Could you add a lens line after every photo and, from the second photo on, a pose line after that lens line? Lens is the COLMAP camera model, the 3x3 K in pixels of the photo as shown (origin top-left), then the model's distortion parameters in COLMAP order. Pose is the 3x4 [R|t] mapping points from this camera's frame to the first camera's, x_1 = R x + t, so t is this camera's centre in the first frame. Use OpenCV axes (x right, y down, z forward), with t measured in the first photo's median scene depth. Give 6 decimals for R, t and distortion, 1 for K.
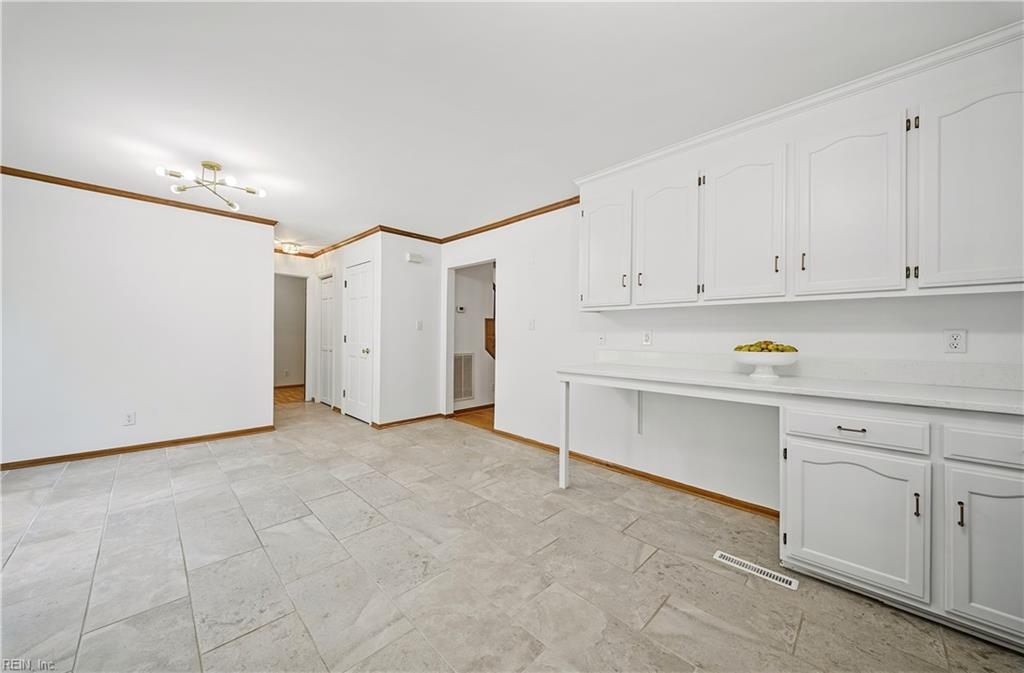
lens RADIAL K [[357.6, 0, 501.8], [0, 357.6, 329.4], [0, 0, 1]] dist [-0.002141, -0.001644]
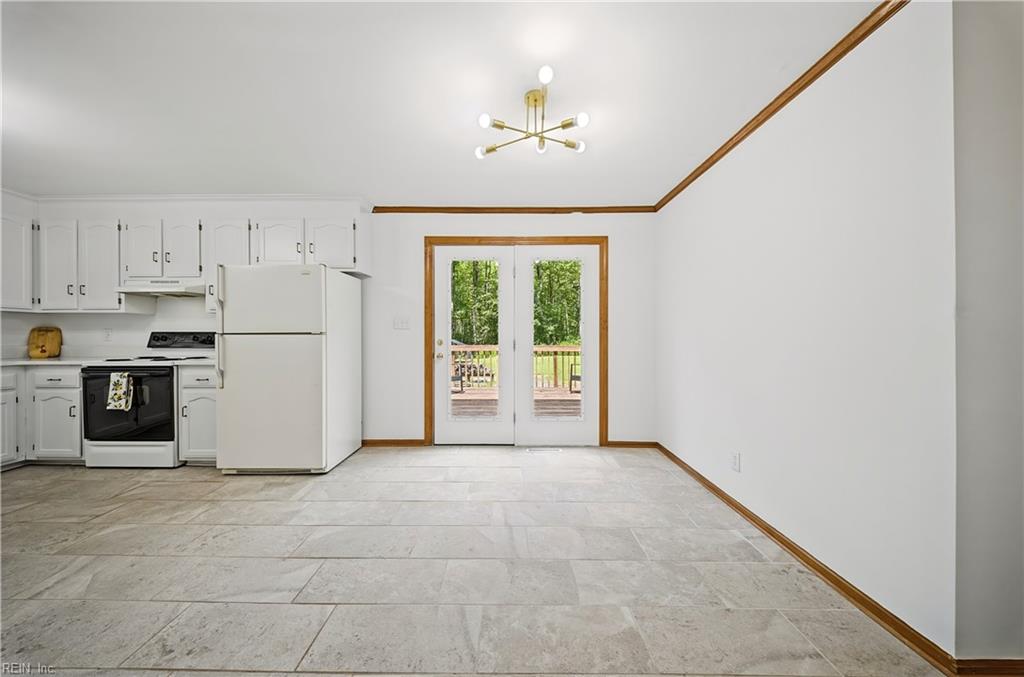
lens RADIAL K [[357.6, 0, 510.7], [0, 357.6, 339.8], [0, 0, 1]] dist [-0.002141, -0.001644]
pose [[-0.699971, -0.010219, -0.714098, -0.299028], [-0.004773, 0.999942, -0.009630, 0.022126], [0.714155, -0.003332, -0.699980, 1.580419]]
